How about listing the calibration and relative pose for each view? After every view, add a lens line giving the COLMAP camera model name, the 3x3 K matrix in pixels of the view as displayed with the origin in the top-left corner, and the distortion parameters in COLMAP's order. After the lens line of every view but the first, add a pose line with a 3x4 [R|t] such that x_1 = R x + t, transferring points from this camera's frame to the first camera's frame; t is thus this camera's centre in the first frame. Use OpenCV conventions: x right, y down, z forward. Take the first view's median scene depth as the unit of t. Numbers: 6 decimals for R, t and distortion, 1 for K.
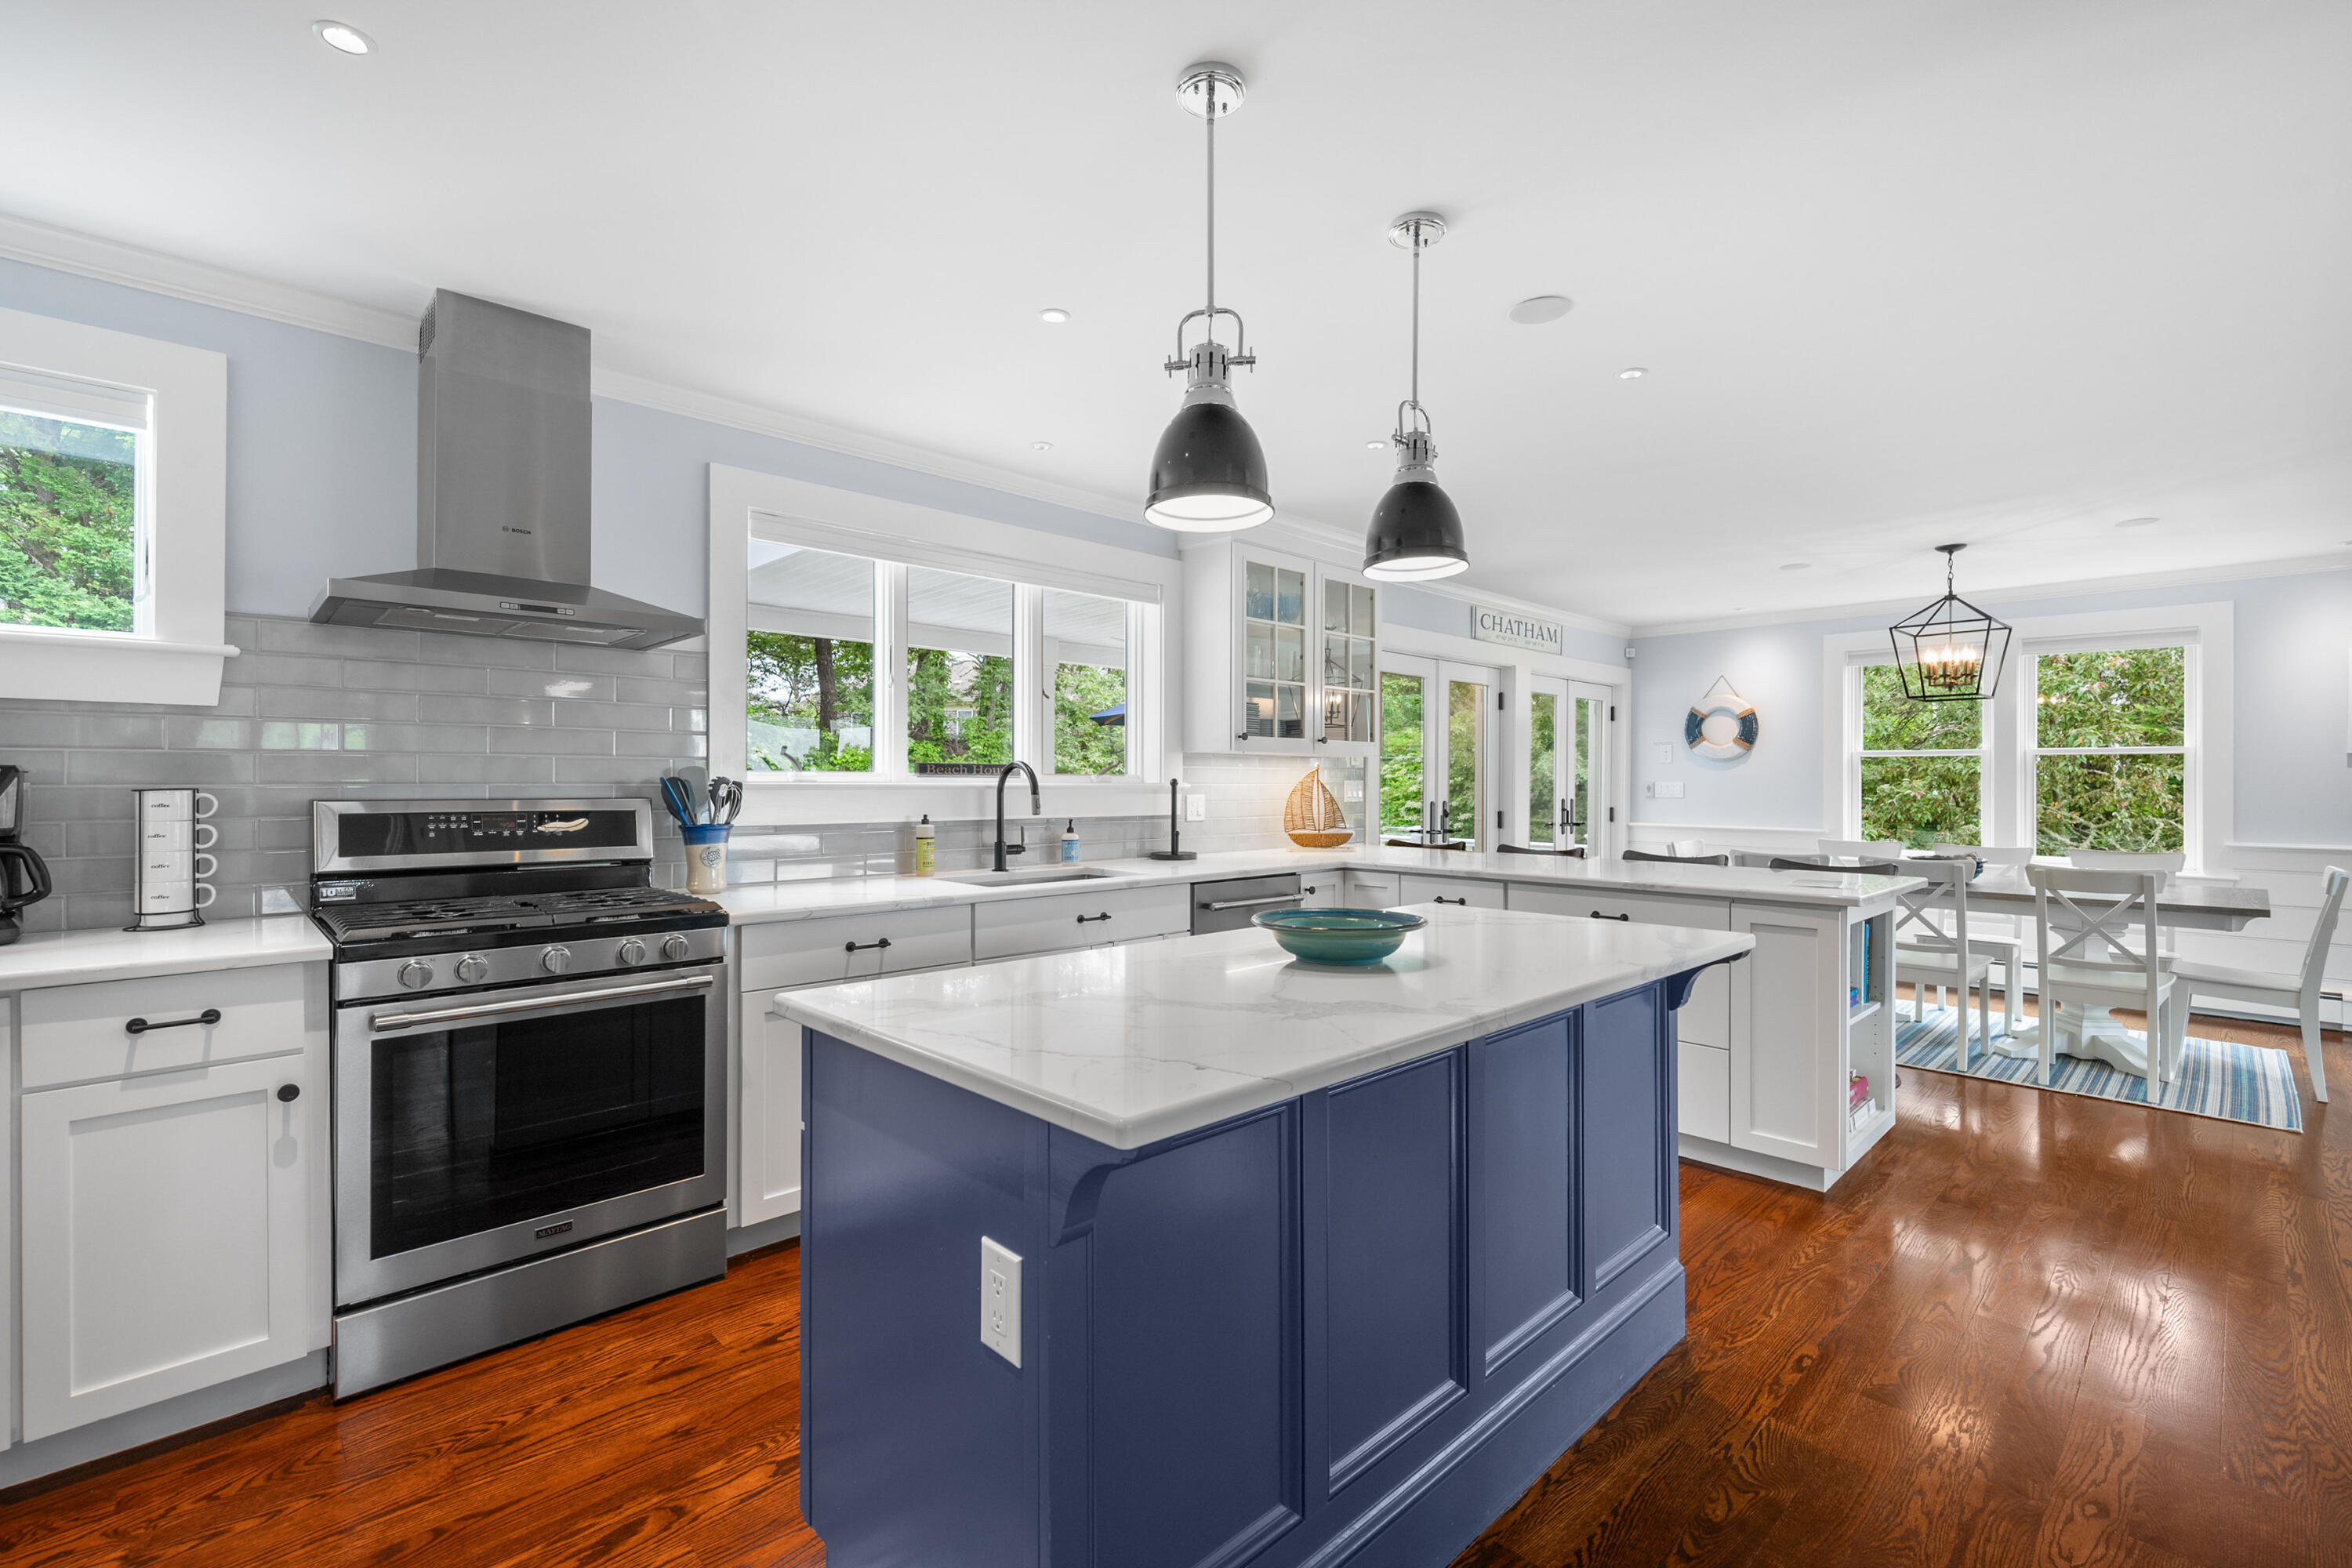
lens RADIAL K [[1001.3, 0, 1223.9], [0, 1001.3, 788.8], [0, 0, 1]] dist [-0.000819, 0.000404]
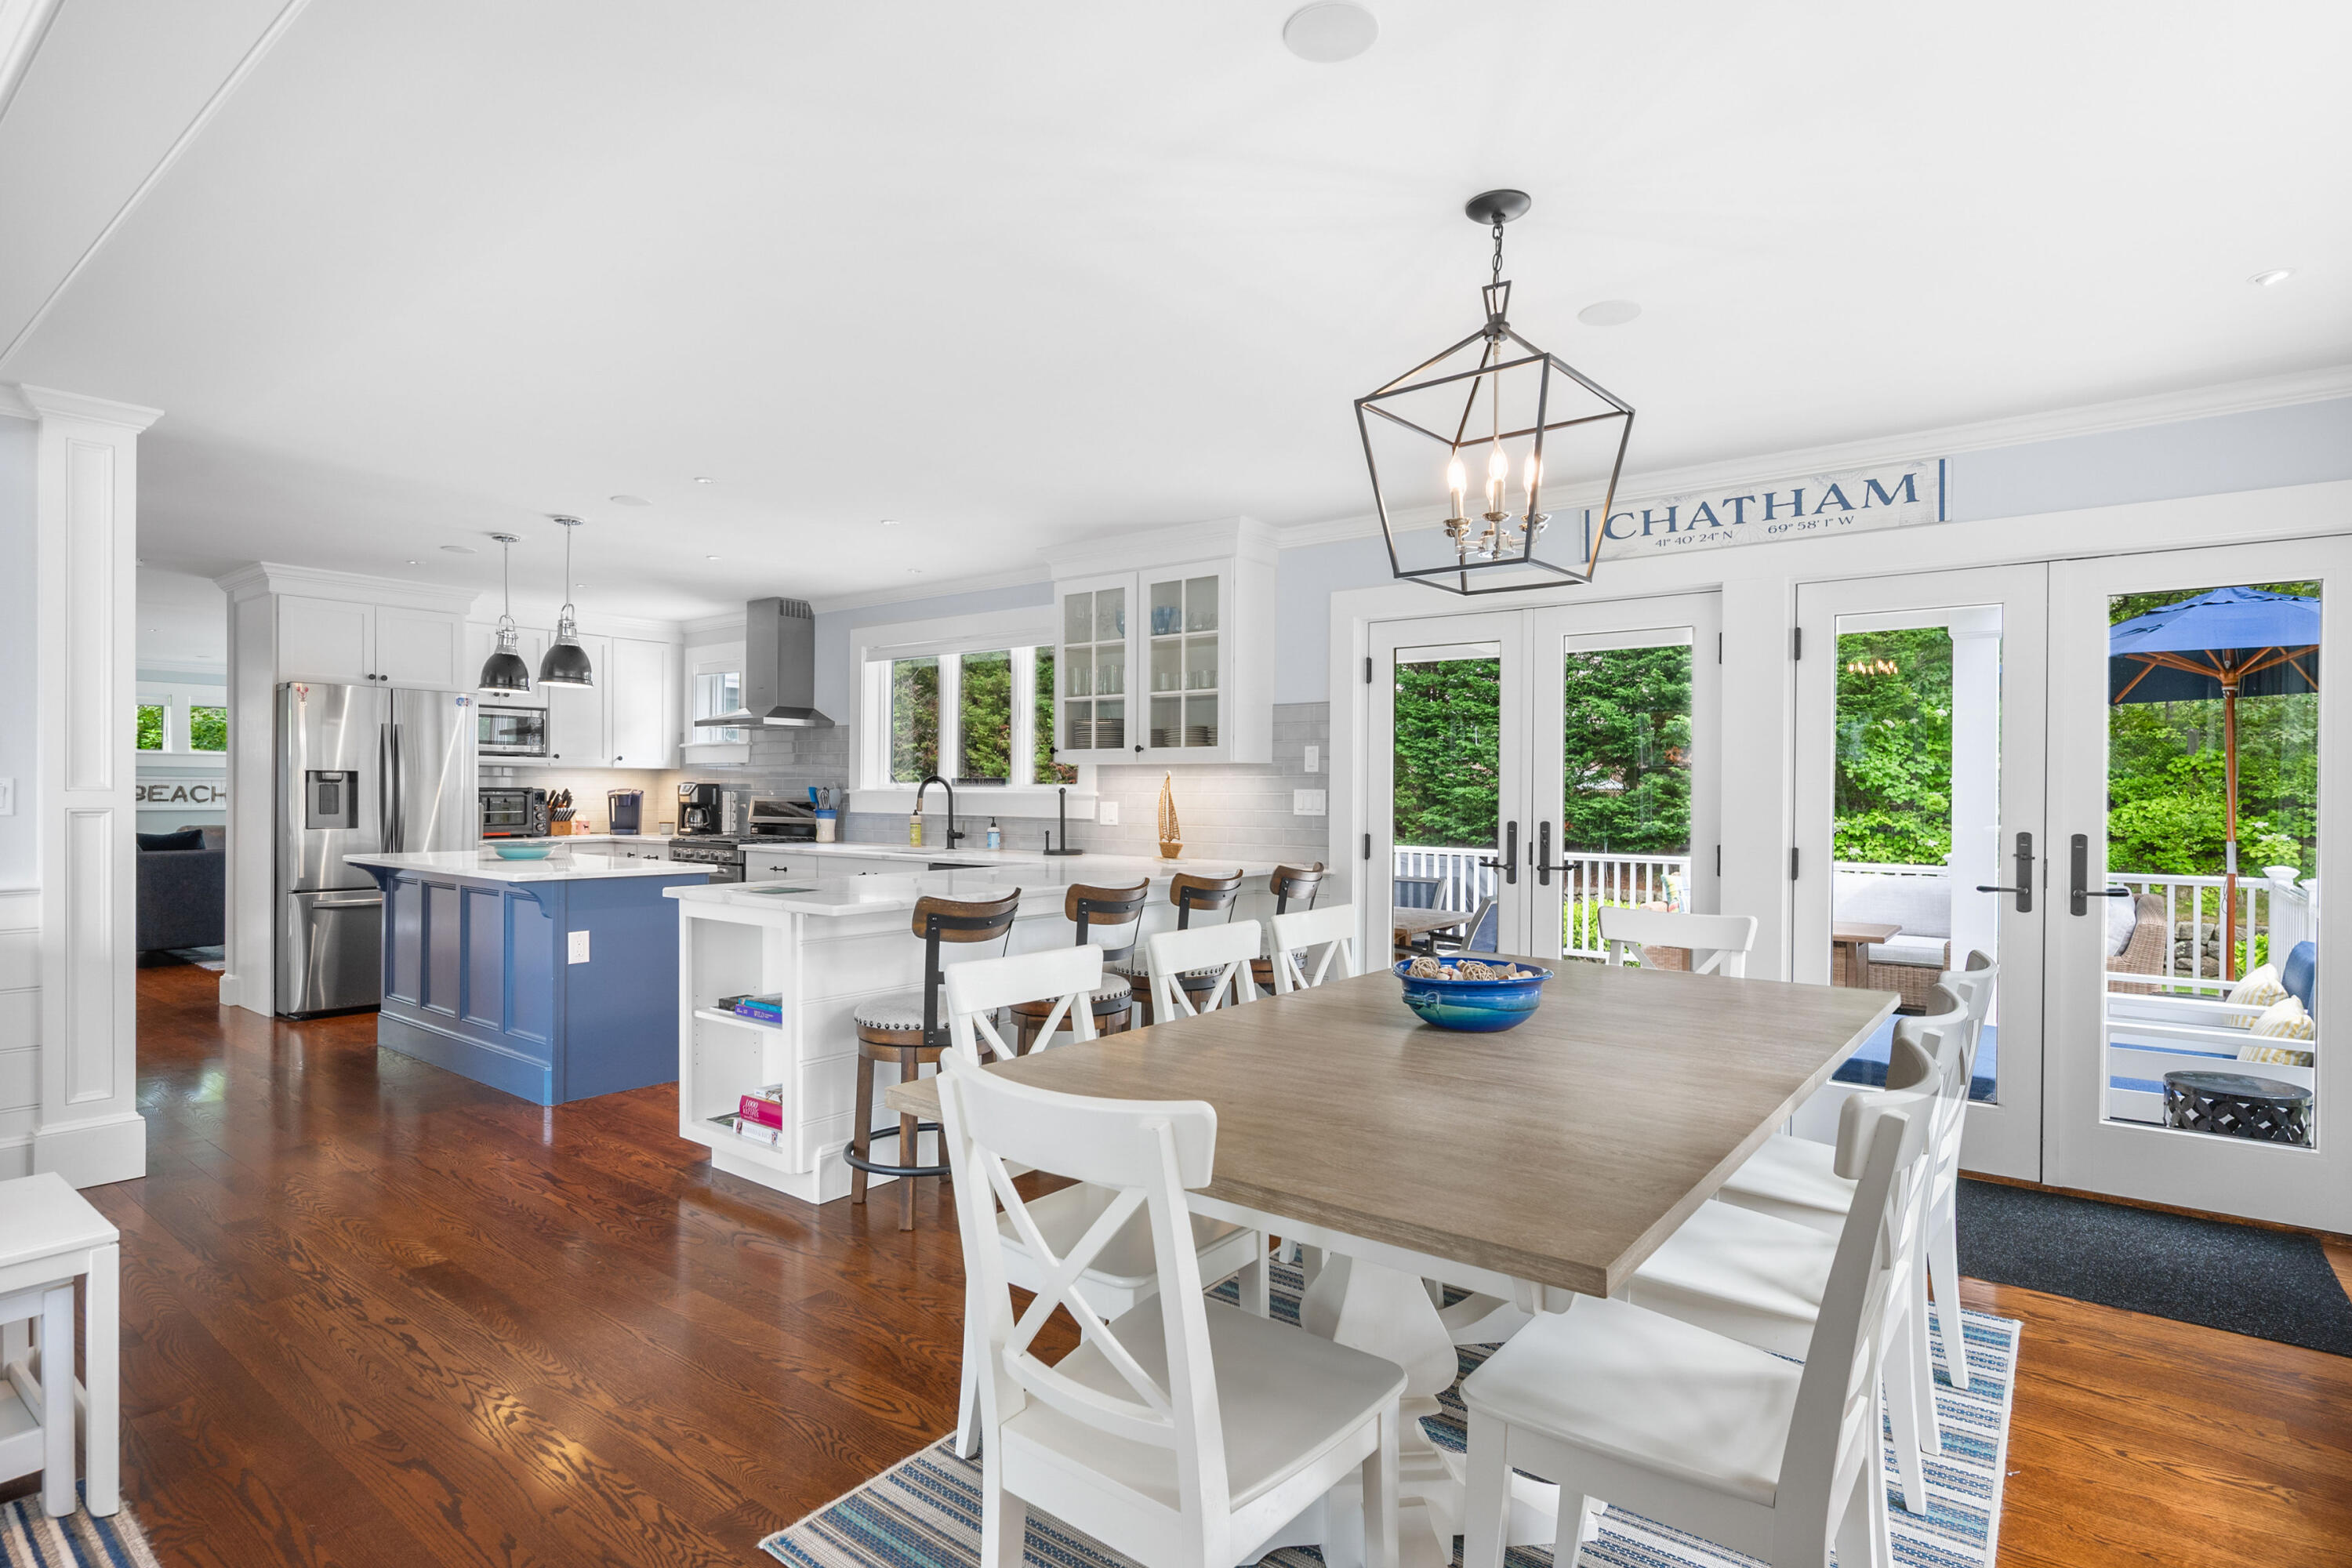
lens RADIAL K [[1238.3, 0, 1181.3], [0, 1238.3, 787.8], [0, 0, 1]] dist [0.000581, 0.000879]
pose [[0.118938, -0.003897, -0.992894, 1.285062], [-0.013347, 0.999896, -0.005524, -0.003248], [0.992812, 0.013910, 0.118873, 0.866382]]
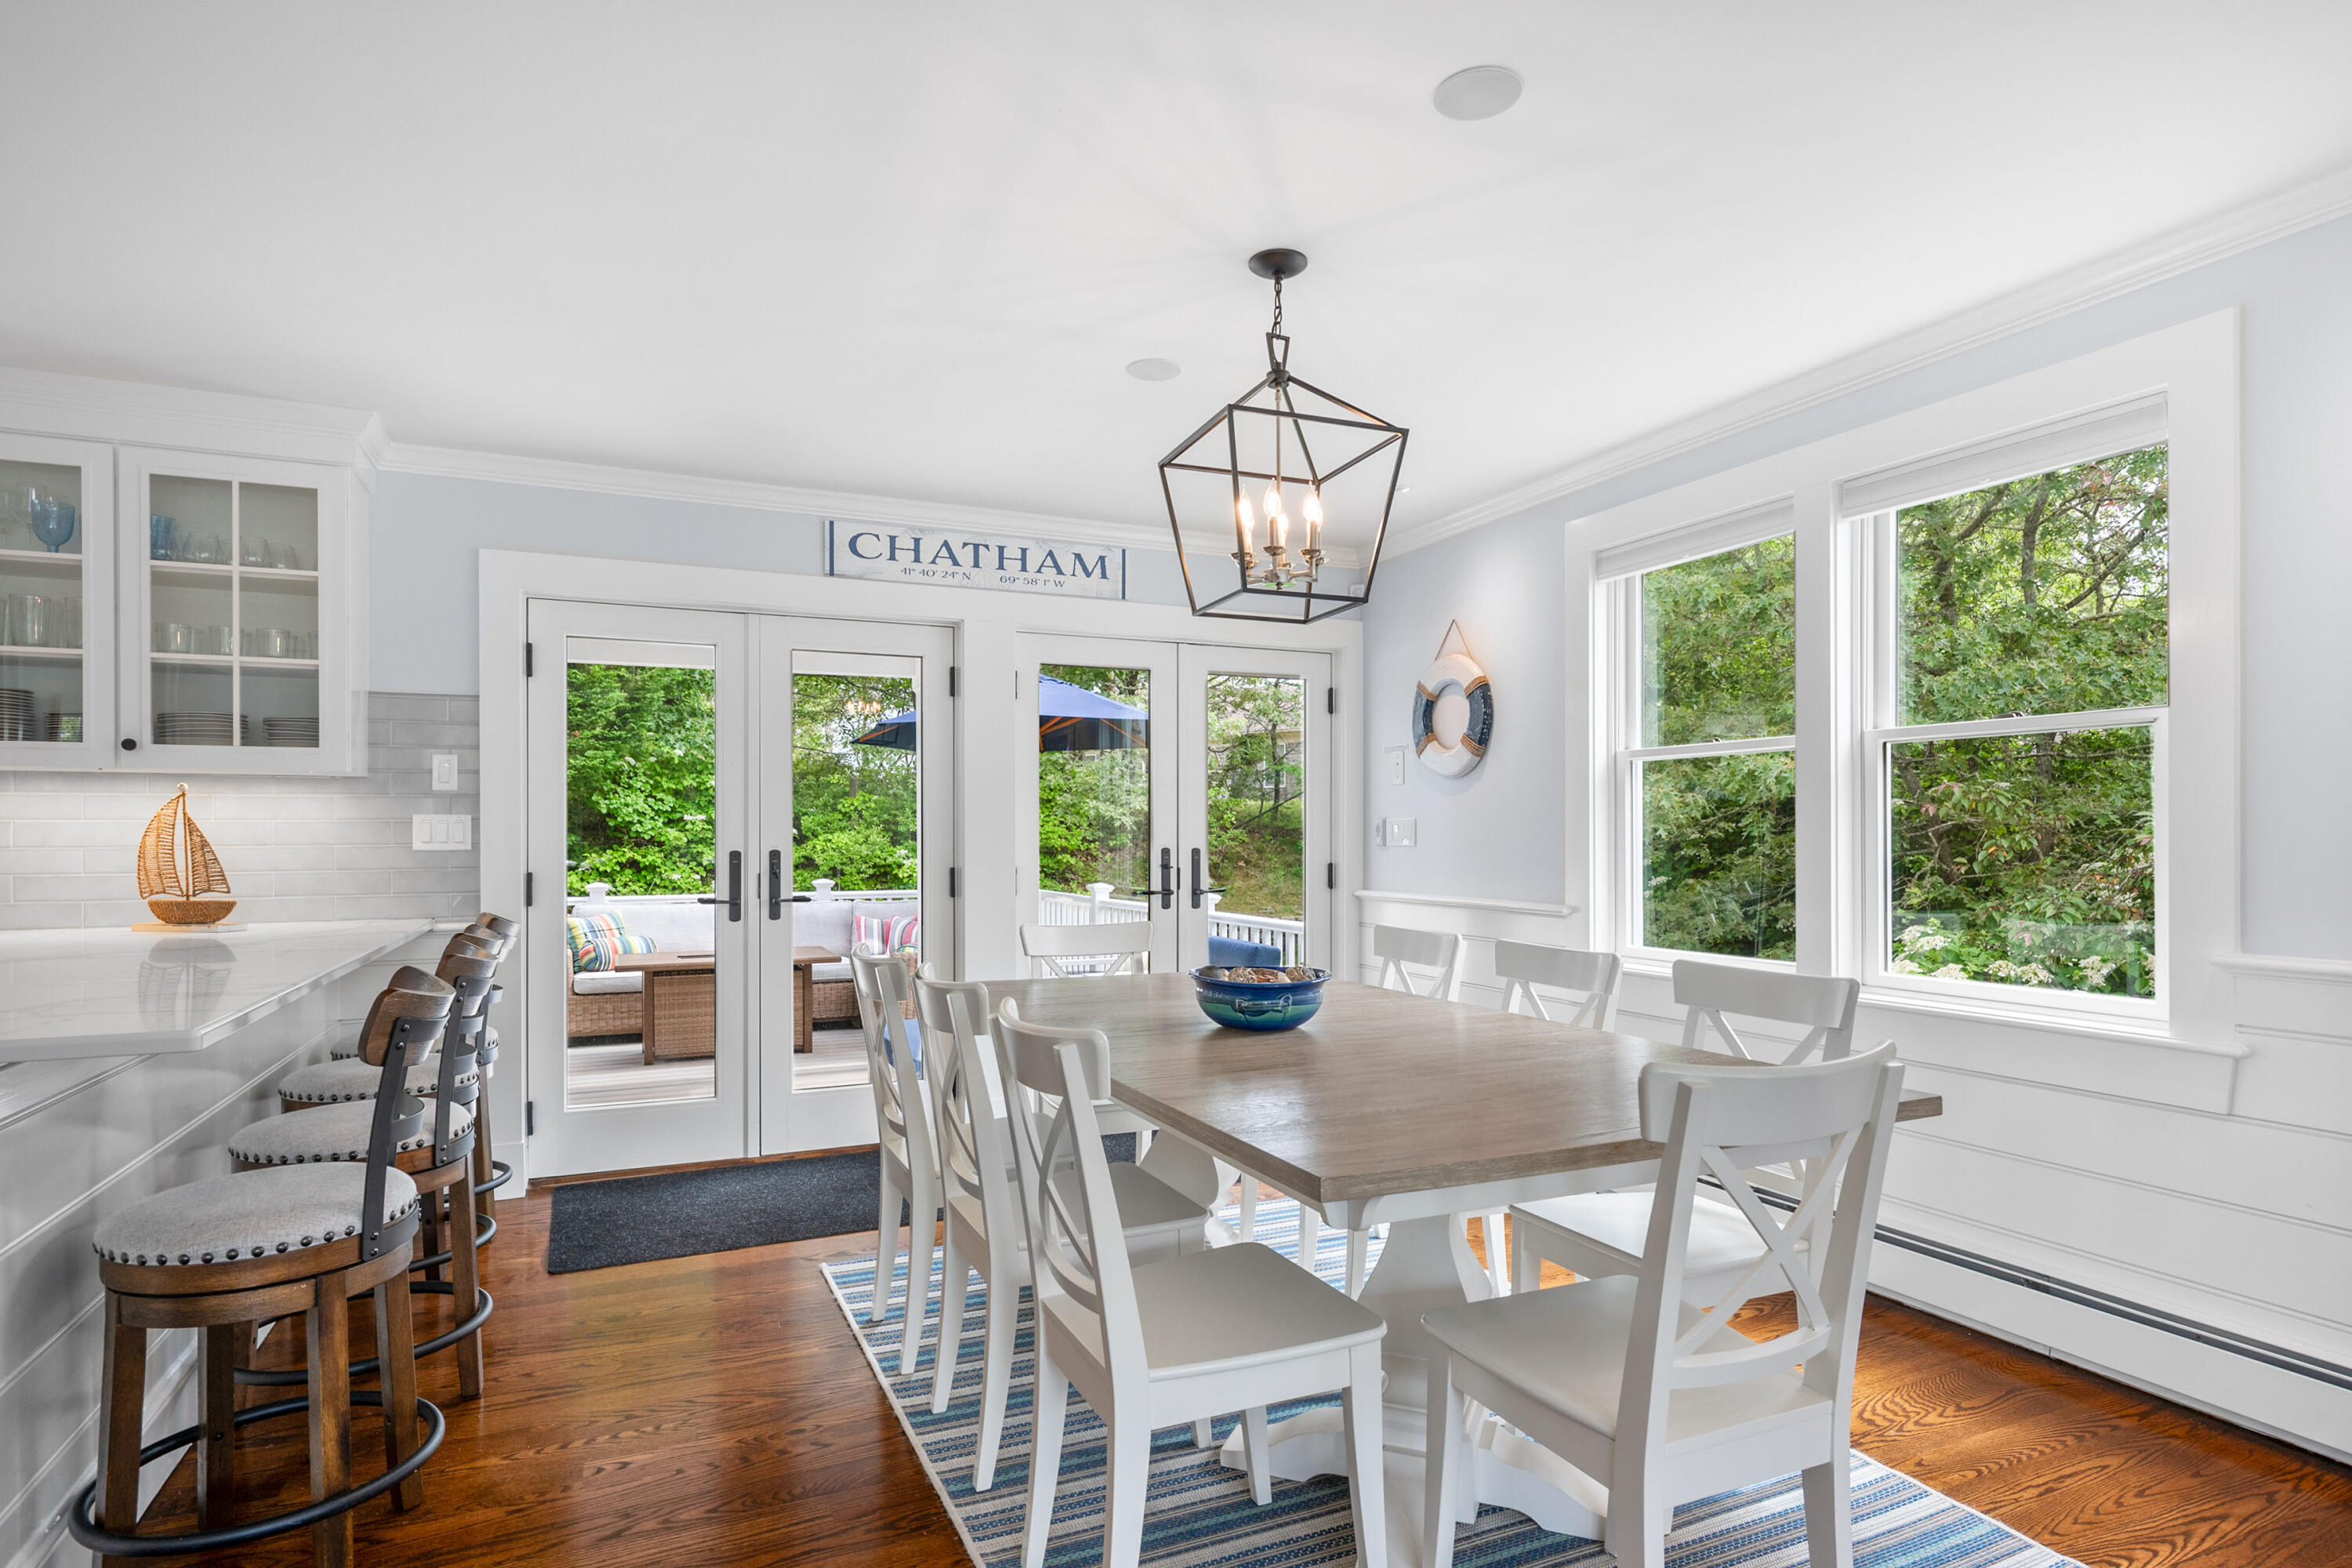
lens RADIAL K [[1238.3, 0, 1210.7], [0, 1238.3, 844.7], [0, 0, 1]] dist [0.000581, 0.000879]
pose [[0.938957, -0.002304, -0.344028, 0.932064], [0.002423, 0.999997, -0.000086, 0.012203], [0.344027, -0.000753, 0.938959, 0.512757]]
